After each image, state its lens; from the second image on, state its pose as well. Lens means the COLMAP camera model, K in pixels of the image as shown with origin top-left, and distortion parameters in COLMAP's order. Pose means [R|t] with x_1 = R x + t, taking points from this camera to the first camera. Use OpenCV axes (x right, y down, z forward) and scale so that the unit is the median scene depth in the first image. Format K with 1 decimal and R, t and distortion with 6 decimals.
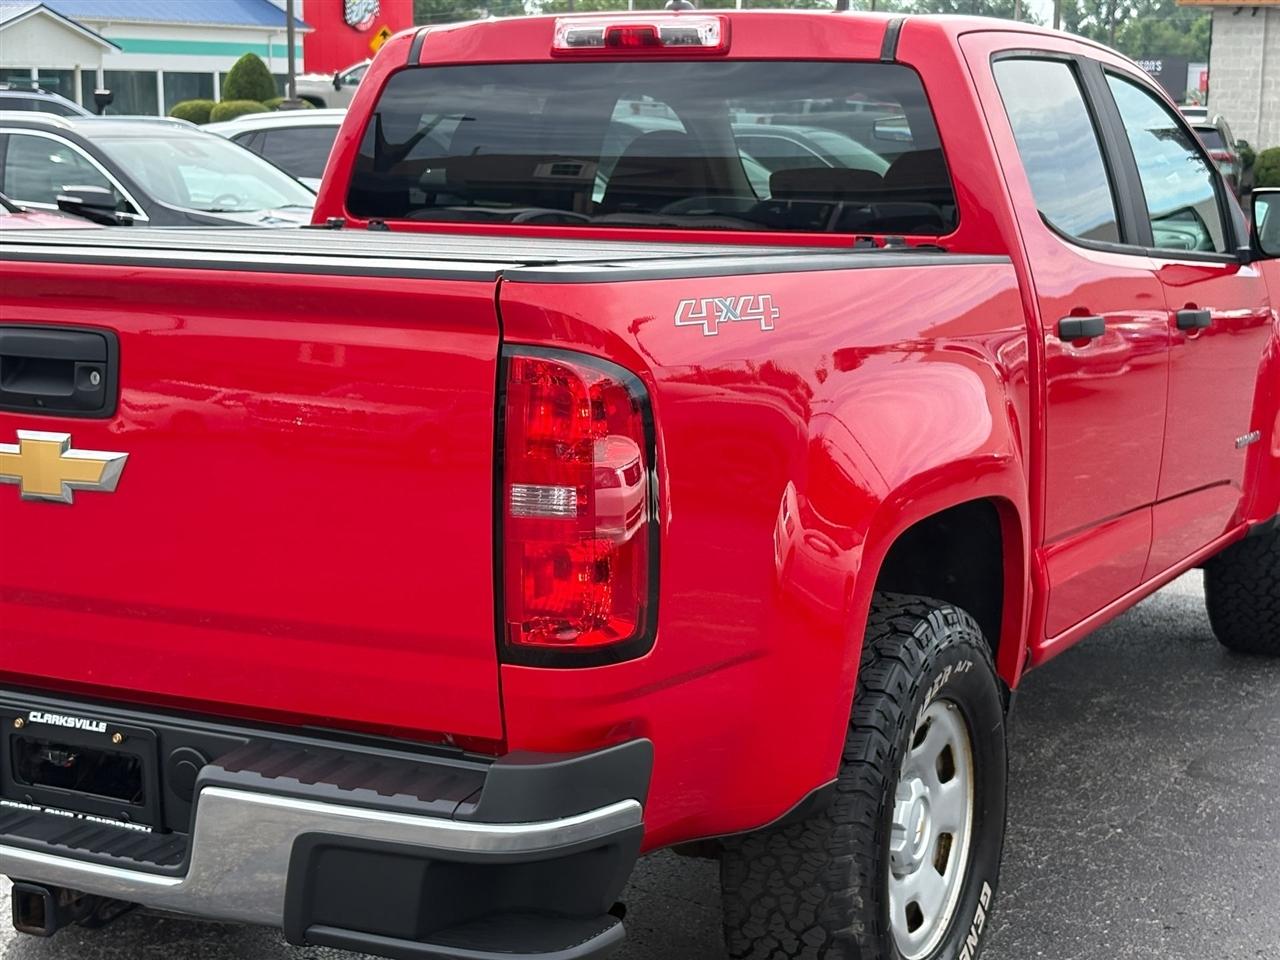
lens RADIAL K [[2190.1, 0, 639.0], [0, 2190.1, 476.0], [0, 0, 1]] dist [0.062477, 0.000000]
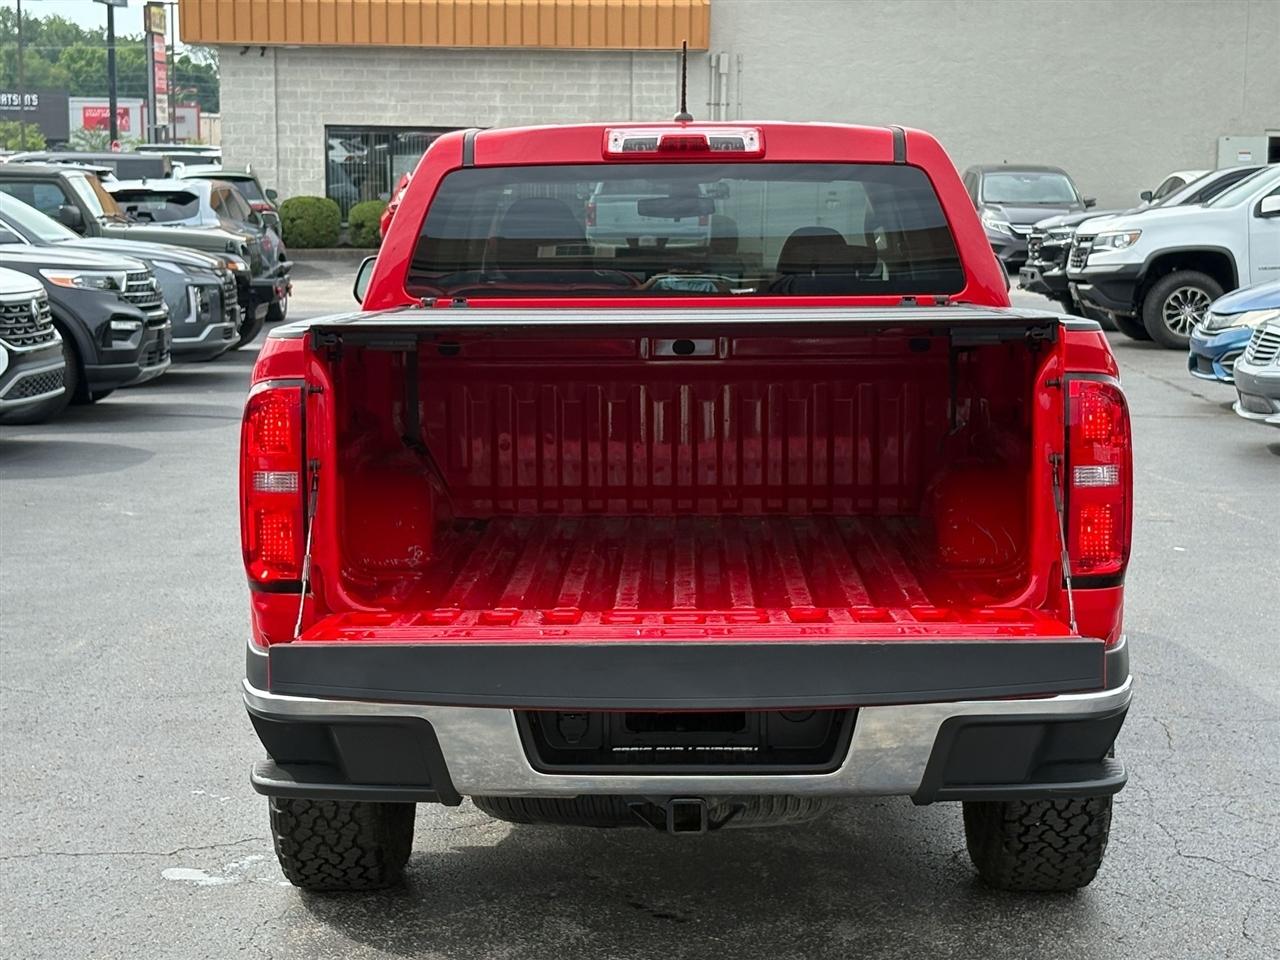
lens RADIAL K [[2565.4, 0, 627.0], [0, 2565.4, 476.6], [0, 0, 1]] dist [0.085703, 0.000000]
pose [[0.895003, -0.063694, 0.441489, -0.692851], [0.080633, 0.996549, -0.019689, 0.012915], [-0.438711, 0.053221, 0.897051, -0.278222]]
